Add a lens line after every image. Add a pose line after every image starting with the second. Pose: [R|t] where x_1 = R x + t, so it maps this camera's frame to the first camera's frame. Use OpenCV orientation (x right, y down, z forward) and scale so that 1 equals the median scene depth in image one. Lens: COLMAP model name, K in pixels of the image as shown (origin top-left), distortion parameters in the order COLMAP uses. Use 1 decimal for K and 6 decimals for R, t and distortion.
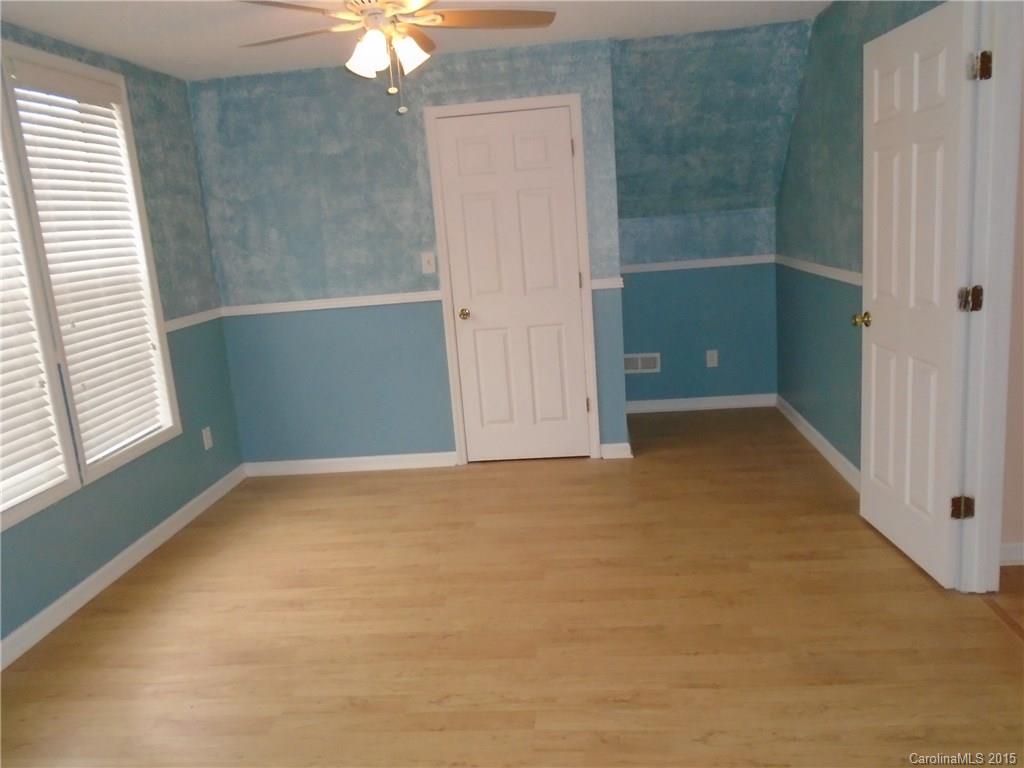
lens RADIAL K [[786.7, 0, 512.0], [0, 786.7, 384.0], [0, 0, 1]] dist [-0.001377, -0.007876]
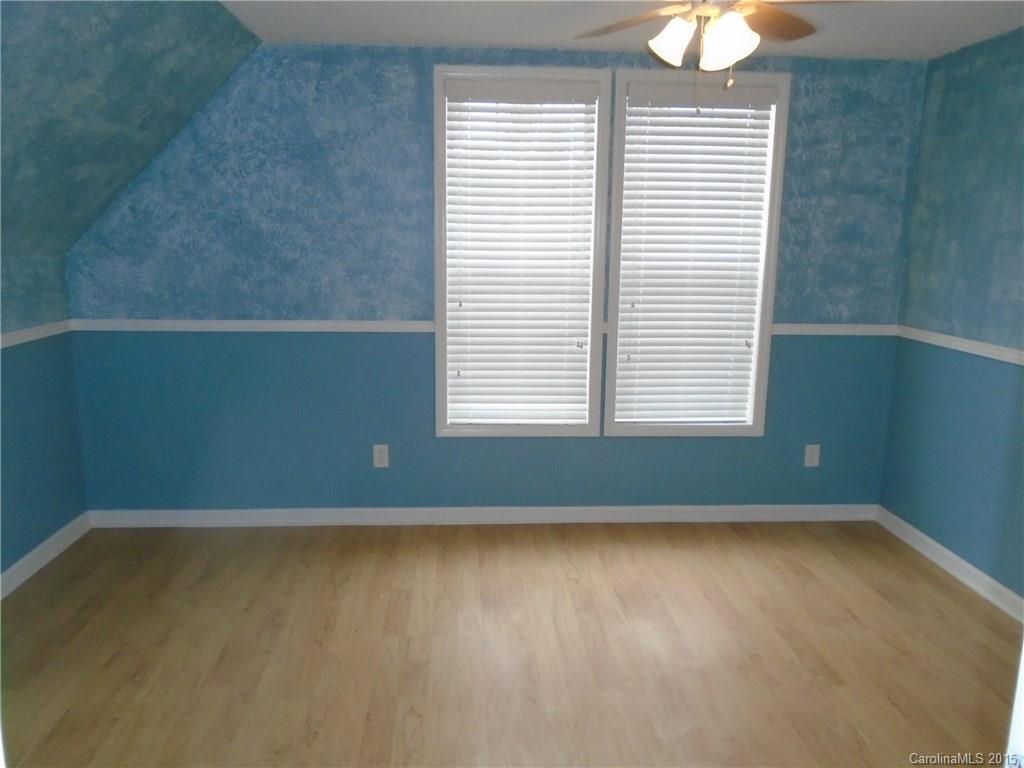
lens RADIAL K [[786.7, 0, 512.0], [0, 786.7, 384.0], [0, 0, 1]] dist [-0.001377, -0.007876]
pose [[0.151334, 0.264359, -0.952477, 0.474728], [-0.230310, 0.946485, 0.226103, -0.157101], [0.961278, 0.185148, 0.204120, 0.504826]]
